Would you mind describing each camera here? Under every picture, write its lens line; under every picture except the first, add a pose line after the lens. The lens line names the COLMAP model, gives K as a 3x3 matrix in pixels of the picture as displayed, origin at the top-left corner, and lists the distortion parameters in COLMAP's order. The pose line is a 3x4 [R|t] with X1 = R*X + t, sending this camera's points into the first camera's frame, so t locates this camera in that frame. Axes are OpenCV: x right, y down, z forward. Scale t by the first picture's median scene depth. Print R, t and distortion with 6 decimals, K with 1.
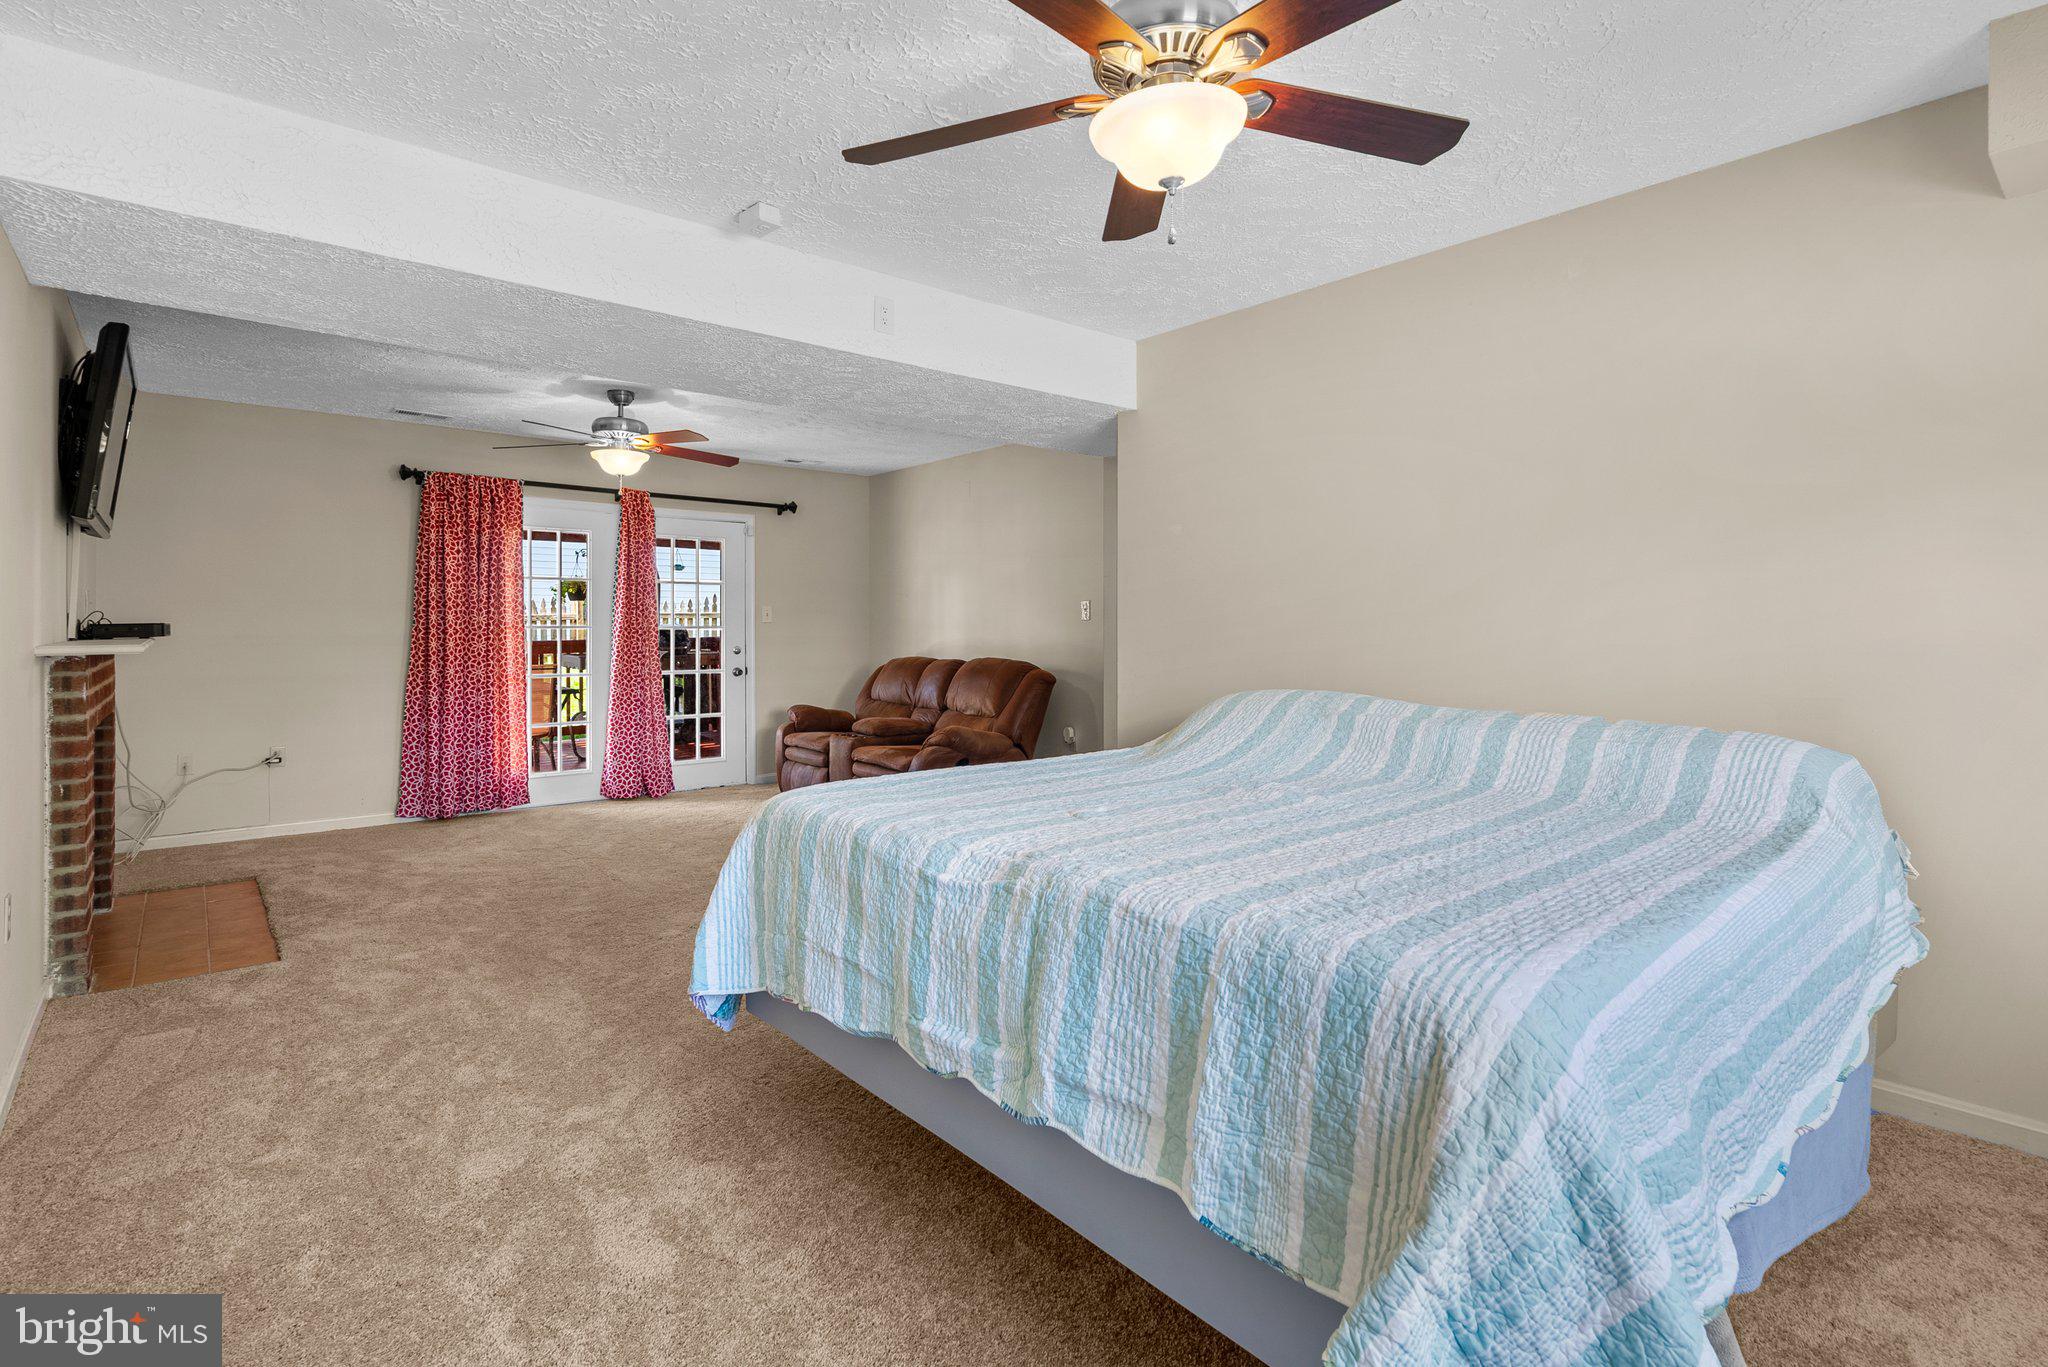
lens RADIAL K [[947.7, 0, 1020.9], [0, 947.7, 673.6], [0, 0, 1]] dist [-0.001371, 0.000400]
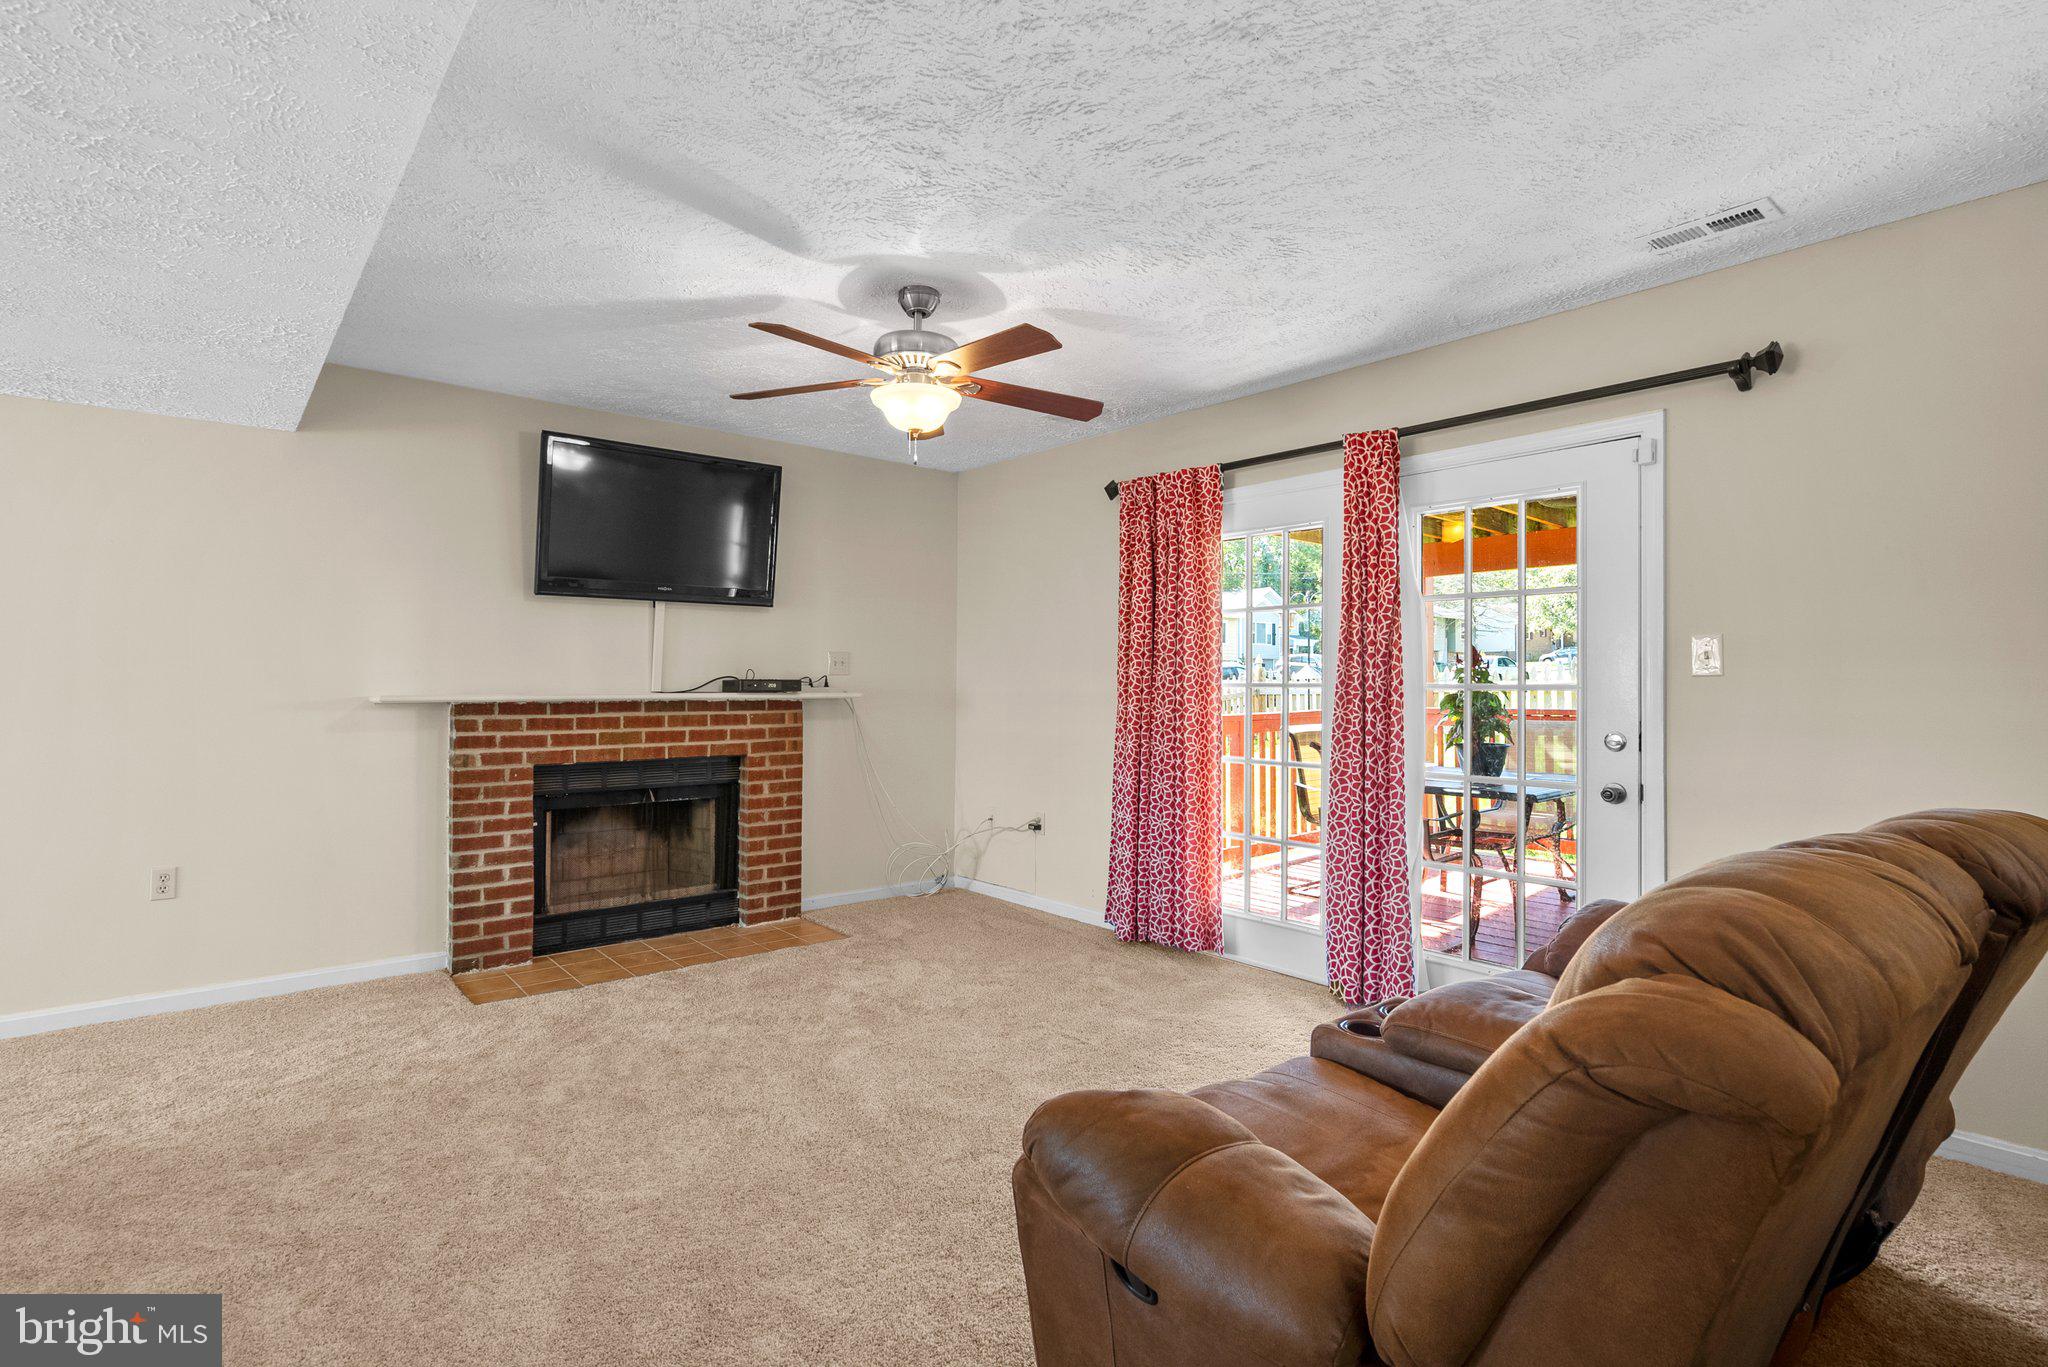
lens RADIAL K [[994.9, 0, 1024.0], [0, 994.9, 683.5], [0, 0, 1]] dist [-0.003042, -0.000126]
pose [[-0.007567, 0.000818, -0.999971, 0.179984], [-0.054177, 0.998531, 0.001226, -0.046400], [0.998503, 0.054184, -0.007511, 0.923002]]
